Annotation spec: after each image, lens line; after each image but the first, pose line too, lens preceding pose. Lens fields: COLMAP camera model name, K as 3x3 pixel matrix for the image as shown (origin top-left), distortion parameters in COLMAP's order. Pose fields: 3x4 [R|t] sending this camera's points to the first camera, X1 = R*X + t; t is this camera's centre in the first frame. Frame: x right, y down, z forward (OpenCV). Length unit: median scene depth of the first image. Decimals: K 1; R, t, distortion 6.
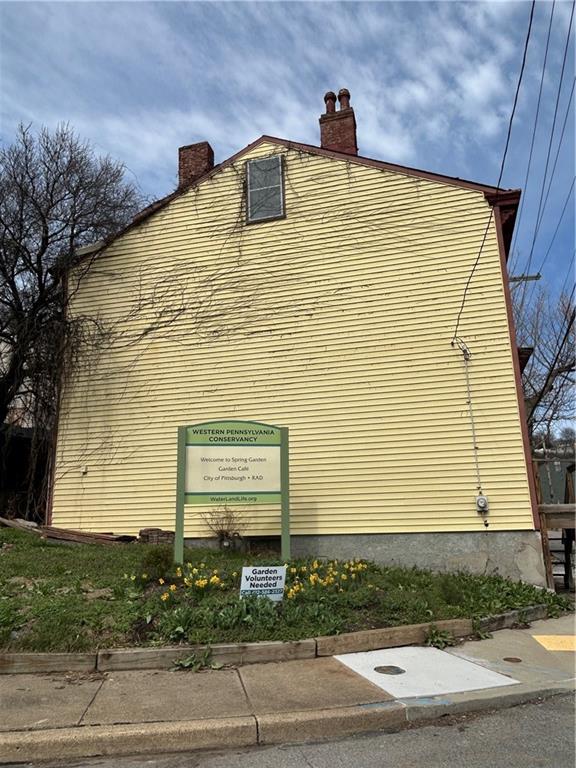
lens RADIAL K [[560.2, 0, 289.1], [0, 560.2, 382.3], [0, 0, 1]] dist [0.000478, -0.012363]
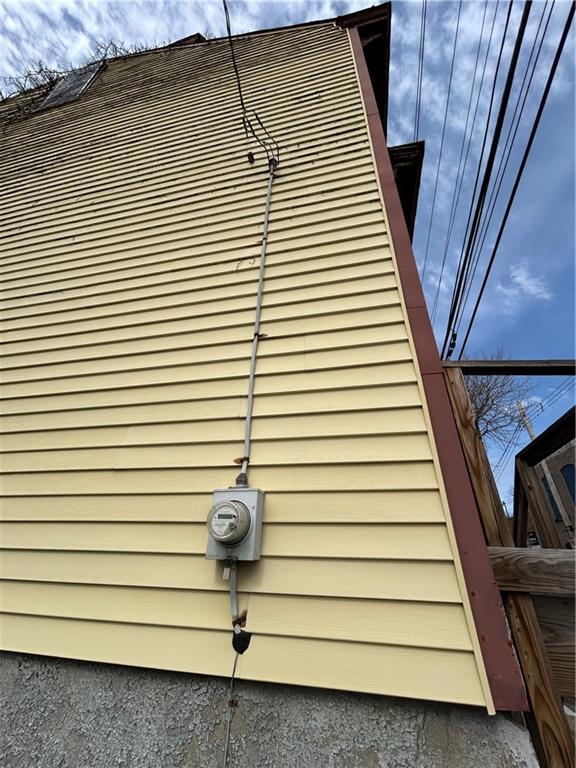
lens RADIAL K [[310.9, 0, 288.4], [0, 310.9, 384.1], [0, 0, 1]] dist [0.001097, -0.000282]
pose [[0.997010, 0.075600, 0.016021, 0.357160], [-0.068581, 0.961122, -0.267473, 0.192440], [-0.035619, 0.265574, 0.963432, 0.858044]]
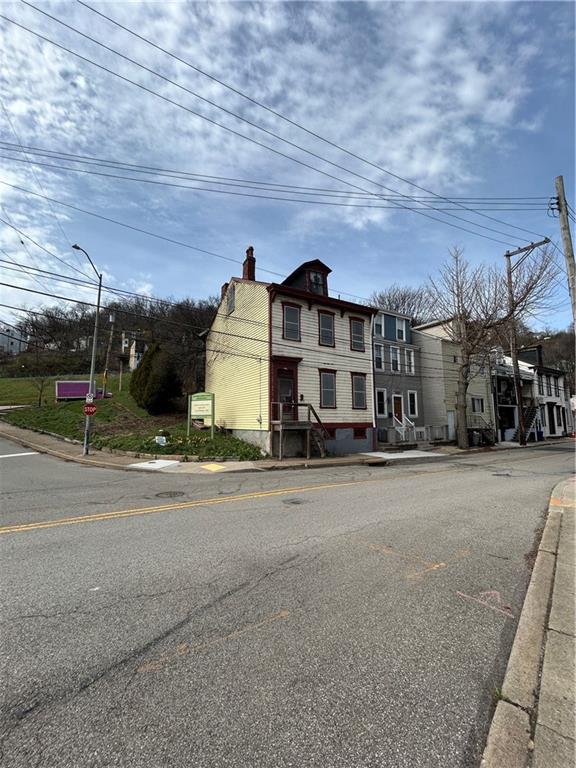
lens RADIAL K [[310.9, 0, 292.3], [0, 310.9, 383.8], [0, 0, 1]] dist [0.001097, -0.000282]
pose [[0.726881, -0.062007, -0.683959, 1.435237], [0.155352, 0.984946, 0.075807, -0.030535], [0.668962, -0.161357, 0.725571, 0.091352]]
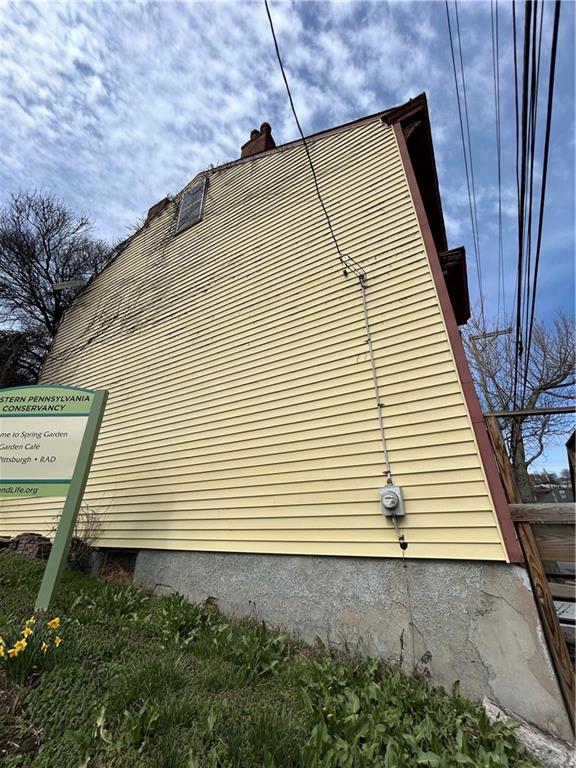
lens RADIAL K [[310.9, 0, 289.1], [0, 310.9, 385.2], [0, 0, 1]] dist [0.001097, -0.000282]
pose [[0.968978, -0.079564, -0.233989, 0.325922], [0.032189, 0.979327, -0.199704, 0.162983], [0.245041, 0.185977, 0.951508, 0.670072]]
